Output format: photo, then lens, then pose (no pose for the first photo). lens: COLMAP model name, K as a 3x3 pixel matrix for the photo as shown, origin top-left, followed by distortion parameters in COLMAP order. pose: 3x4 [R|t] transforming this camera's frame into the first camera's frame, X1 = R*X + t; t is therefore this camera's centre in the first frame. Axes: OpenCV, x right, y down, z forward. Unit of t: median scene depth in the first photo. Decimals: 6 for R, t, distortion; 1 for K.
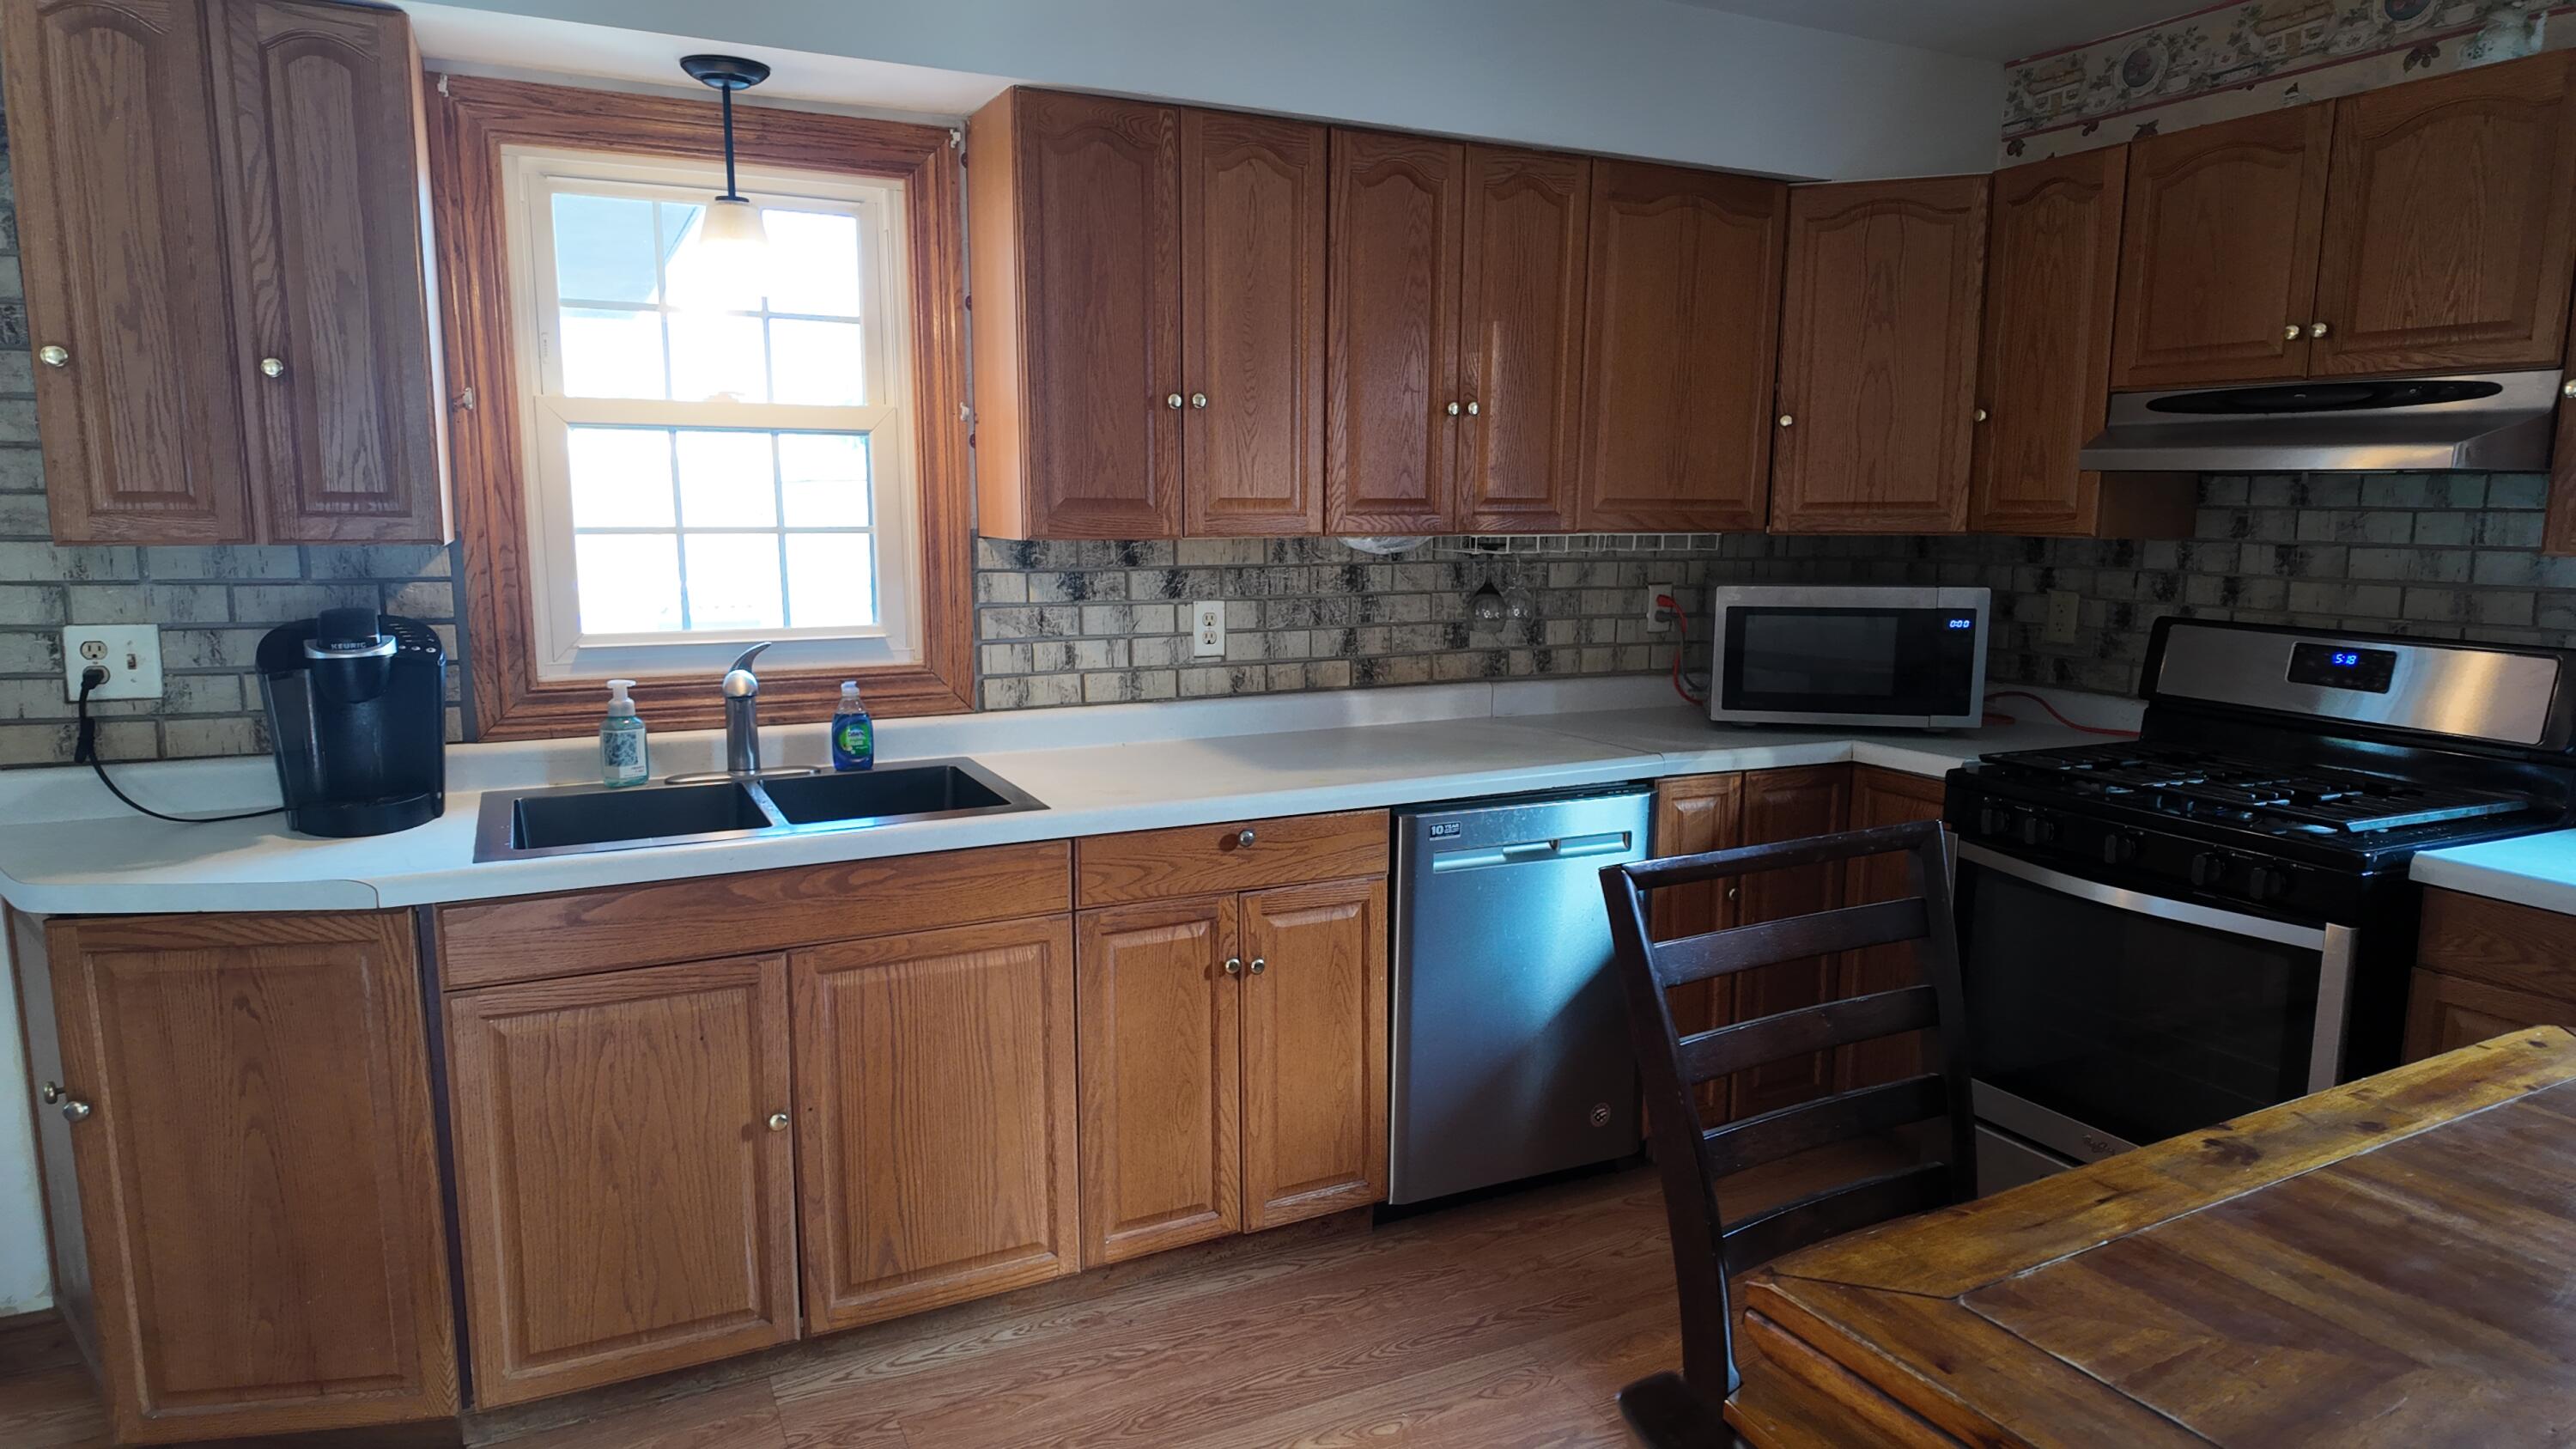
lens RADIAL K [[1513.0, 0, 1288.1], [0, 1513.0, 714.8], [0, 0, 1]] dist [0.083474, -0.072327]
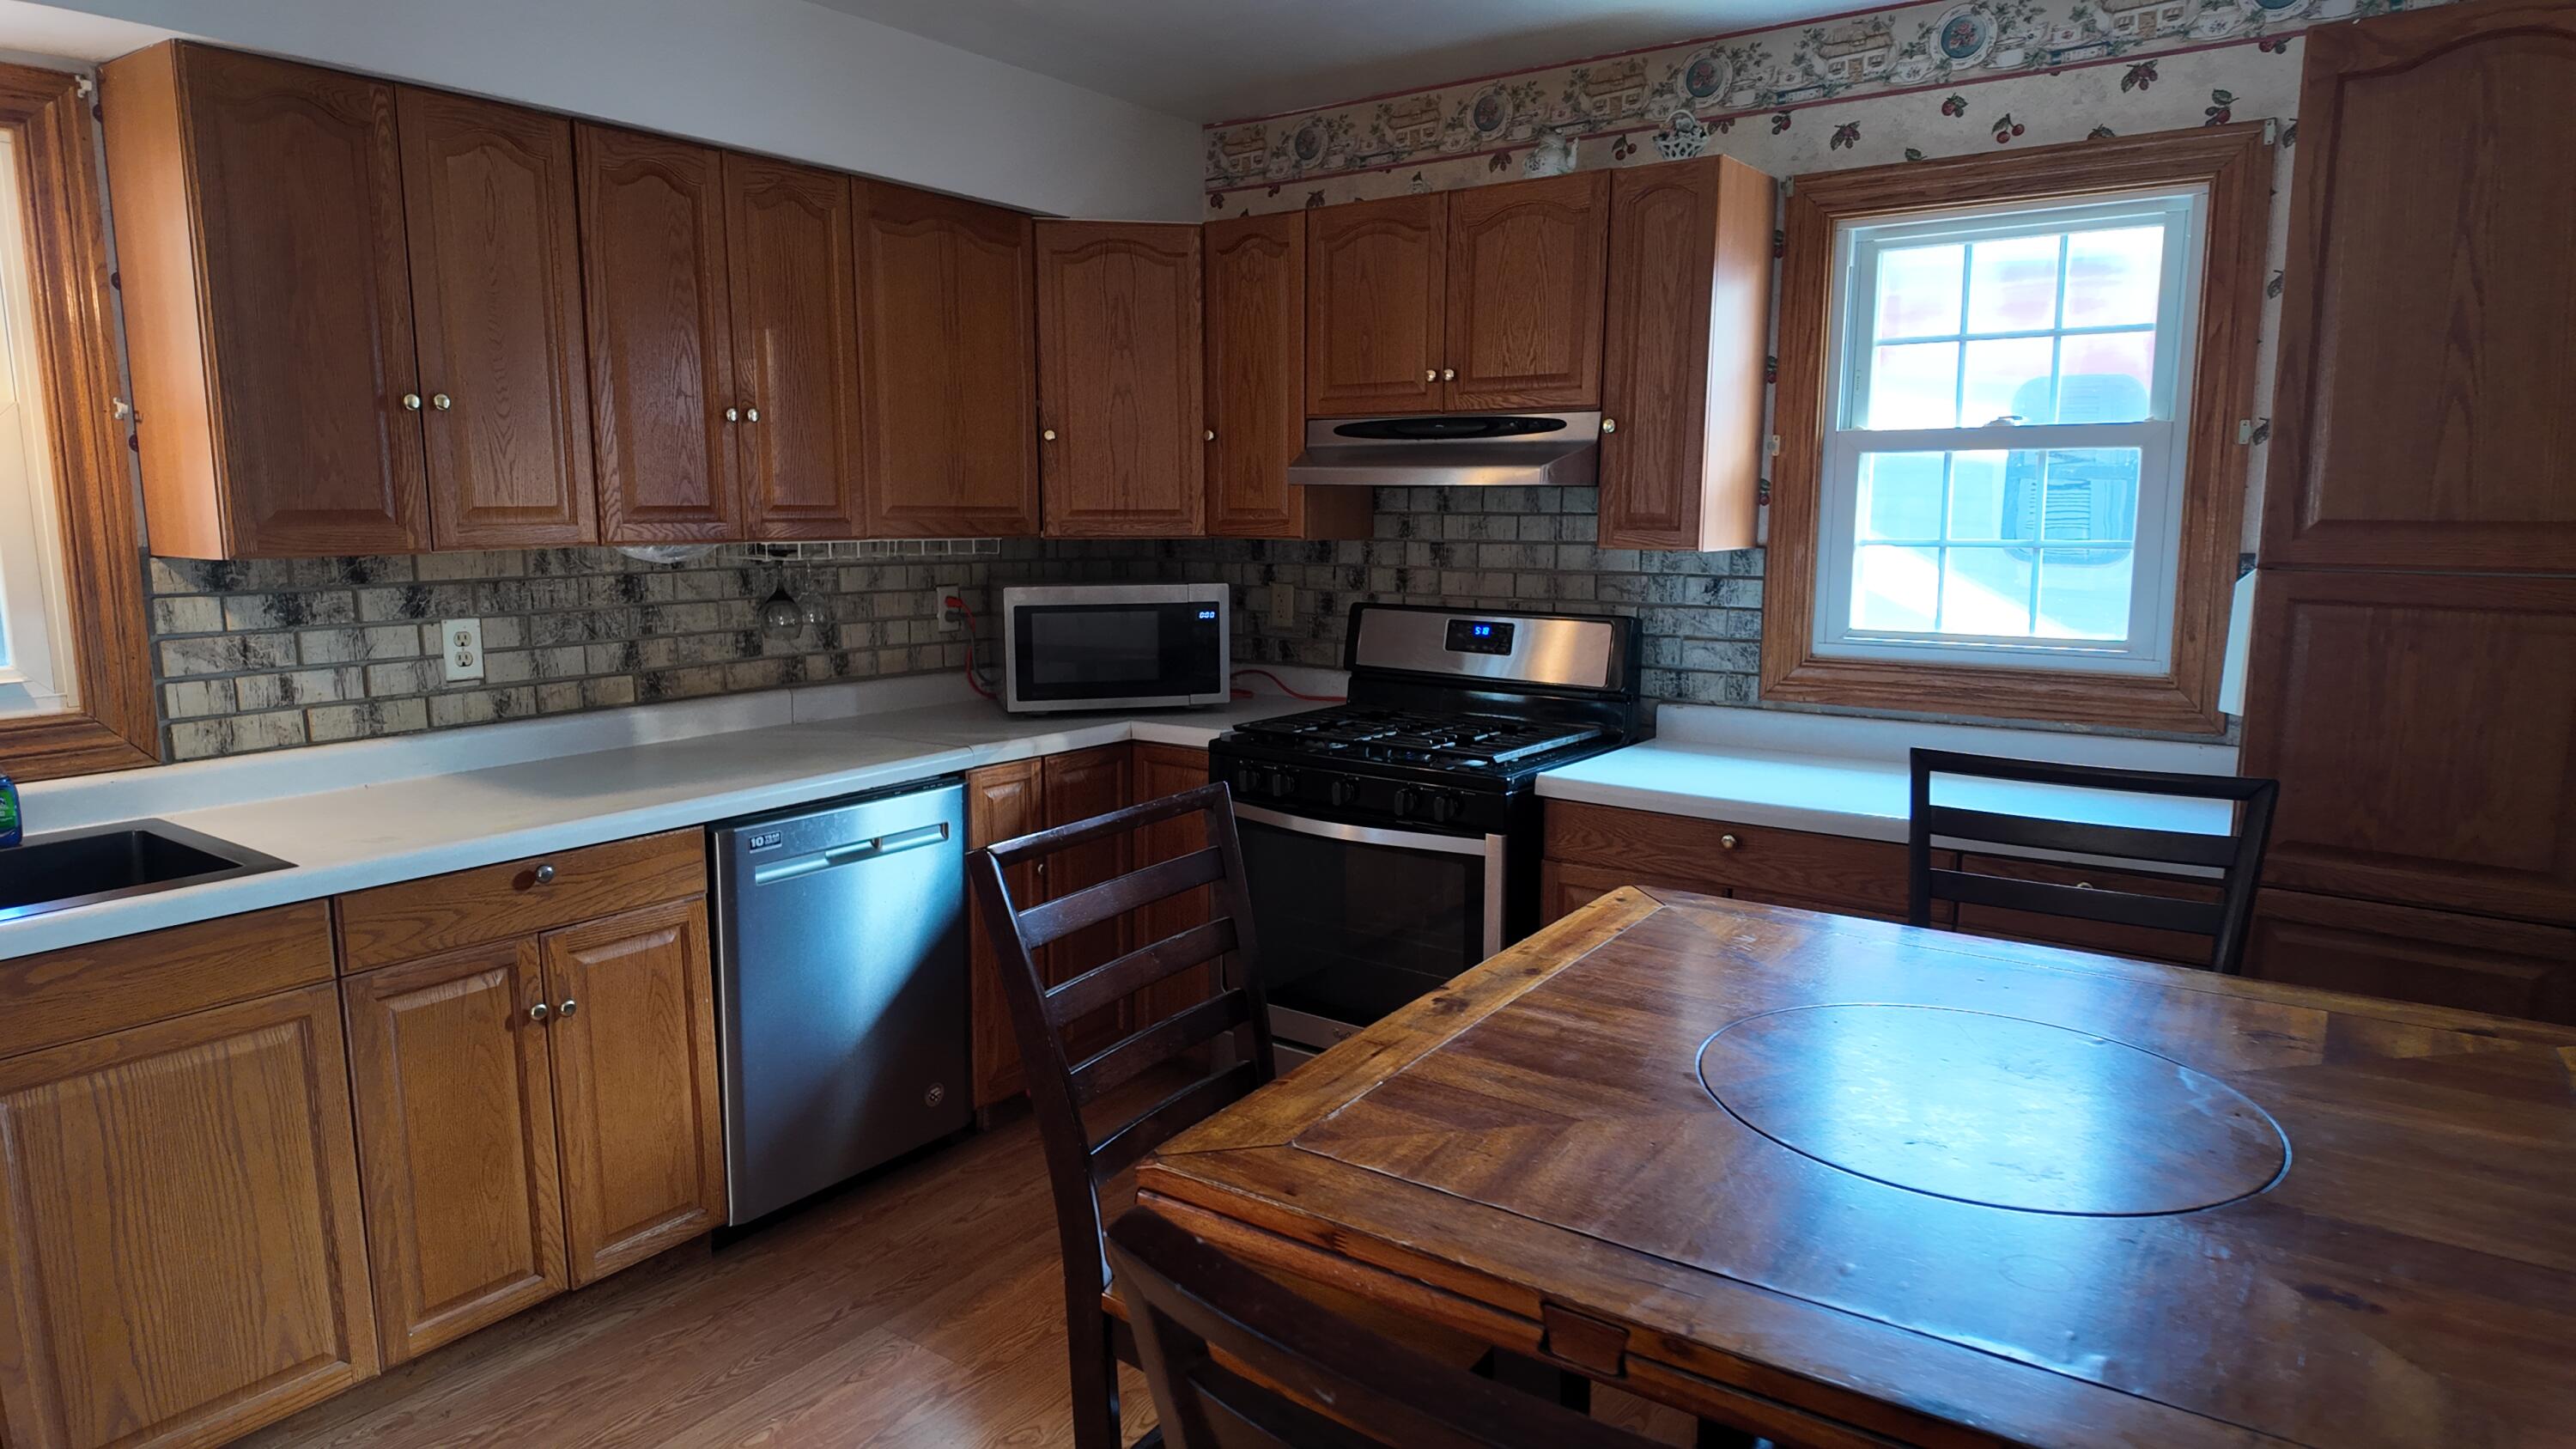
lens RADIAL K [[1513.0, 0, 1288.1], [0, 1513.0, 714.8], [0, 0, 1]] dist [0.083474, -0.072327]
pose [[0.886572, -0.071239, 0.457072, -0.043782], [0.068835, 0.997387, 0.021935, -0.004915], [-0.457441, 0.012016, 0.889159, -0.050501]]
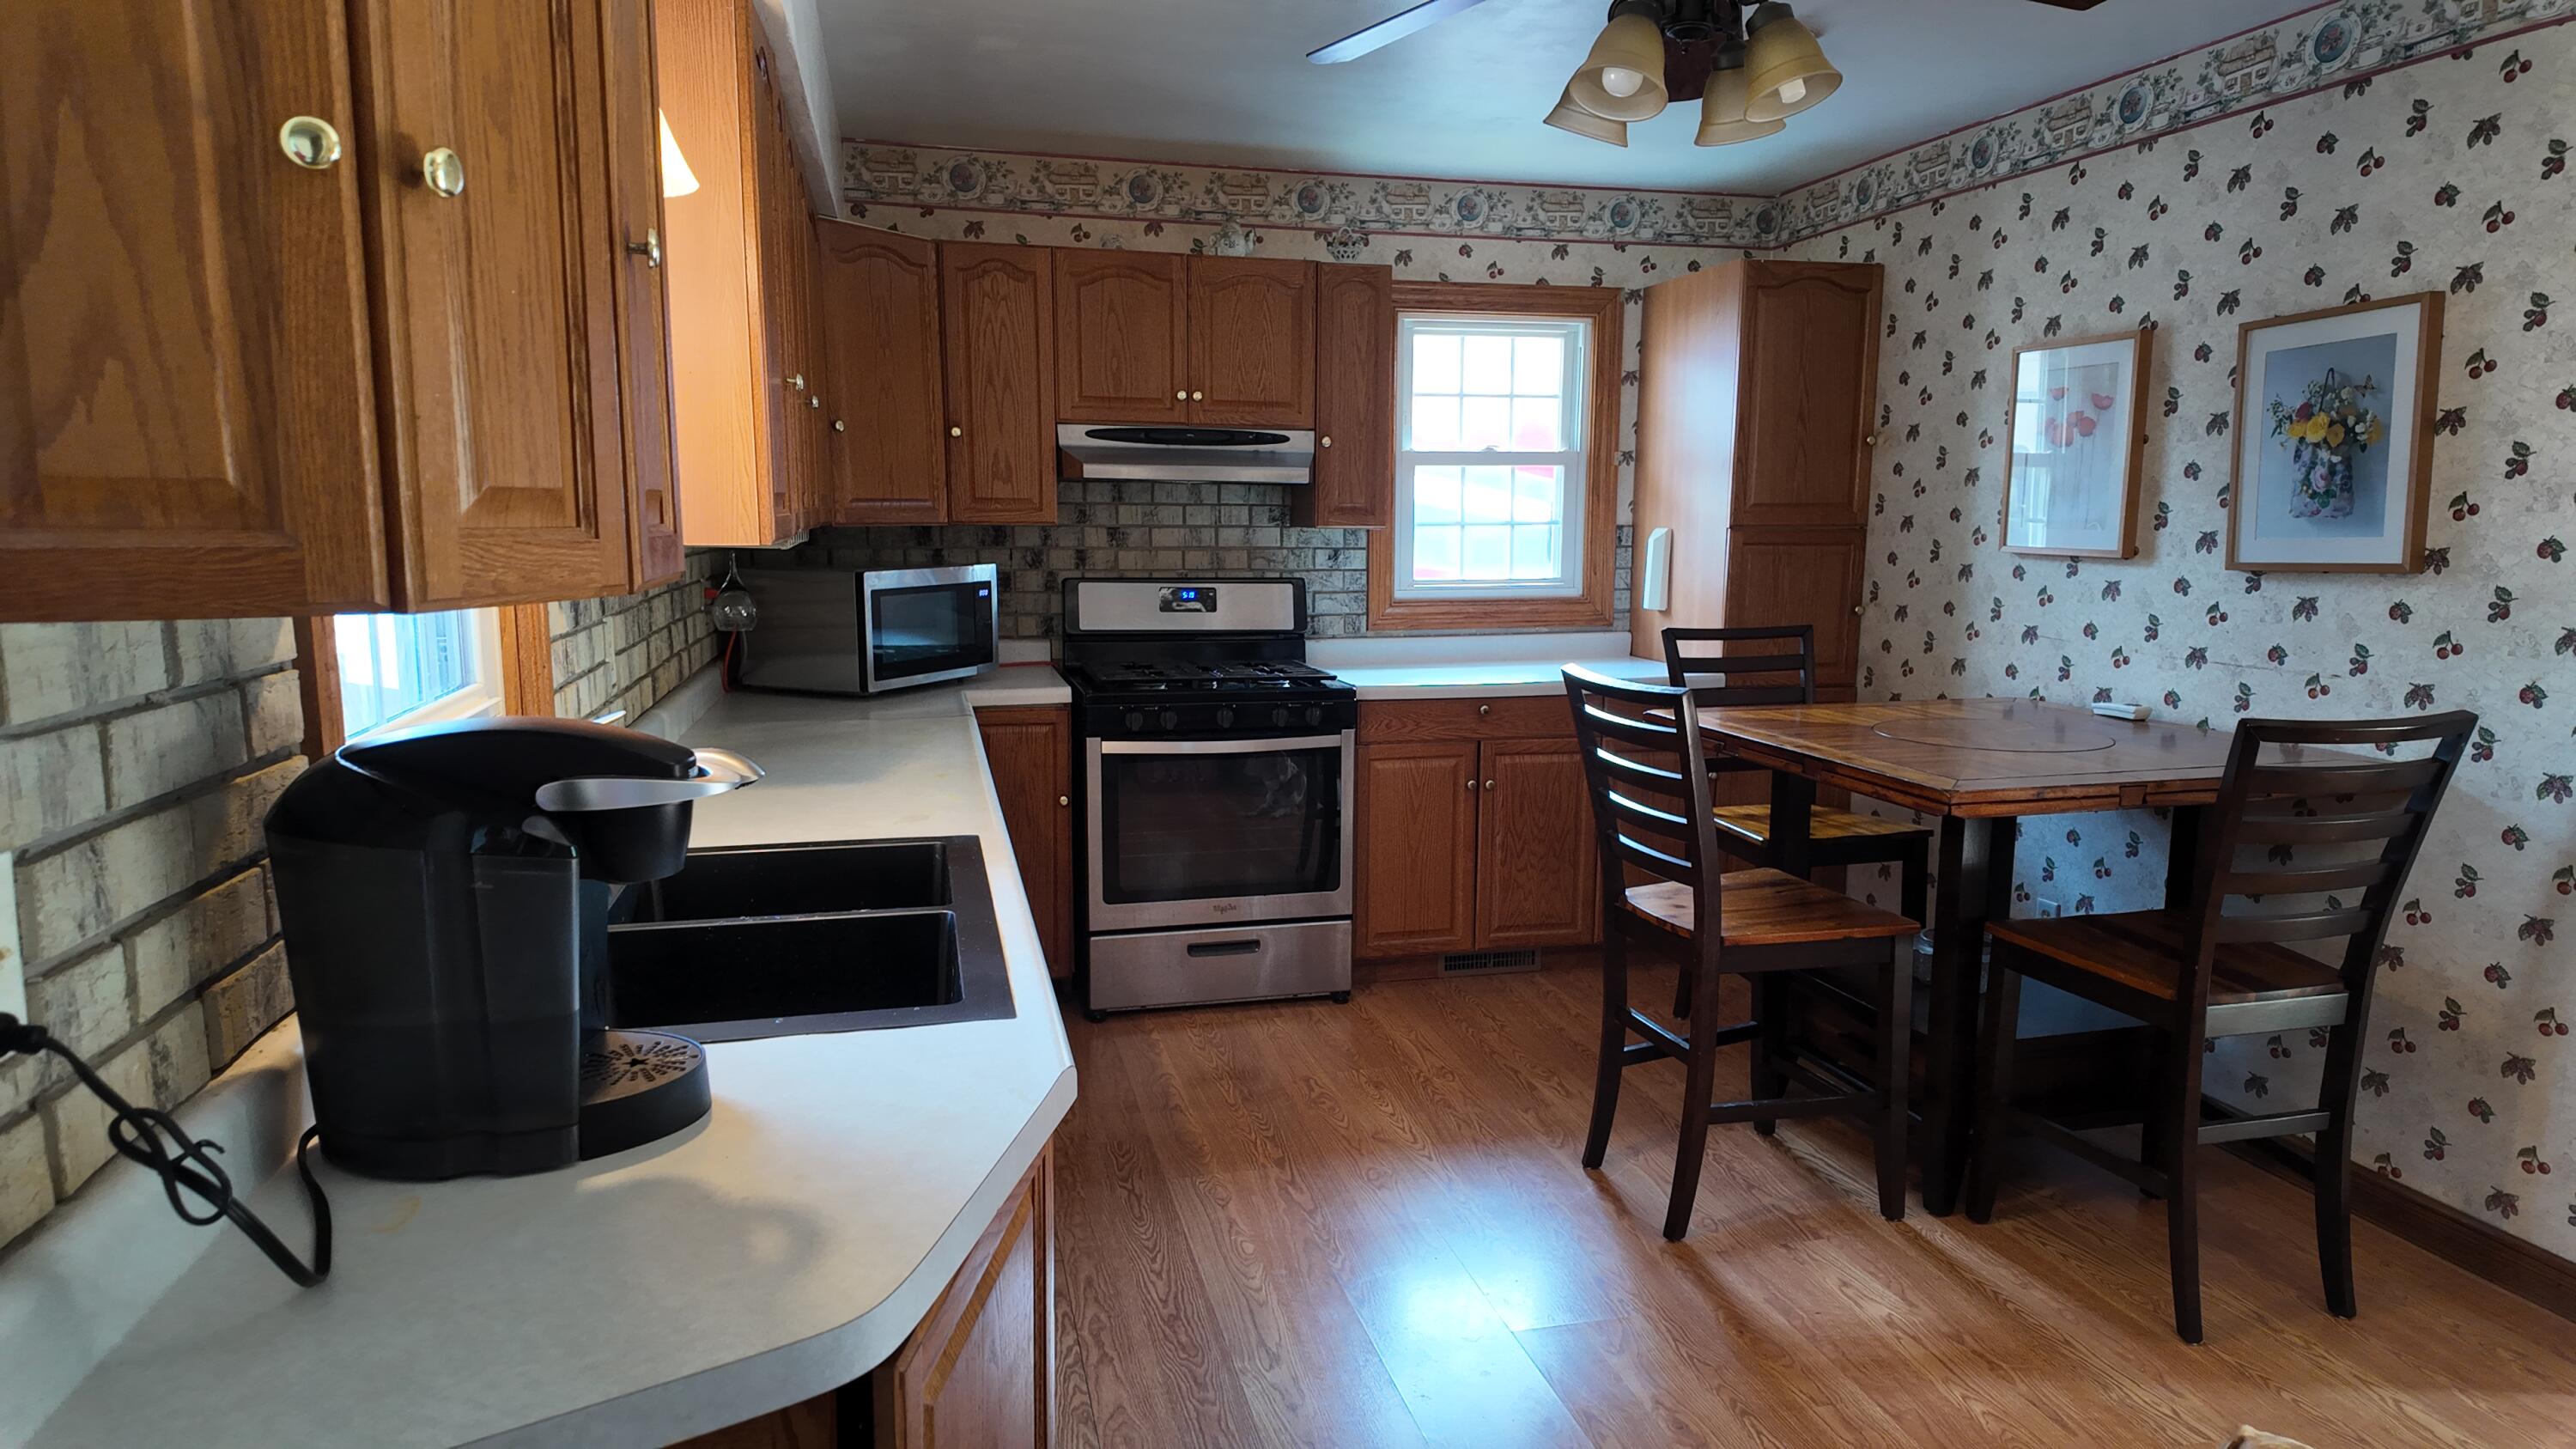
lens RADIAL K [[1509.0, 0, 1280.5], [0, 1509.0, 694.3], [0, 0, 1]] dist [0.128409, -0.000079]
pose [[0.234900, -0.127072, 0.963678, -0.892936], [0.132859, 0.986311, 0.097672, -0.077861], [-0.962897, 0.105091, 0.248568, 0.526060]]
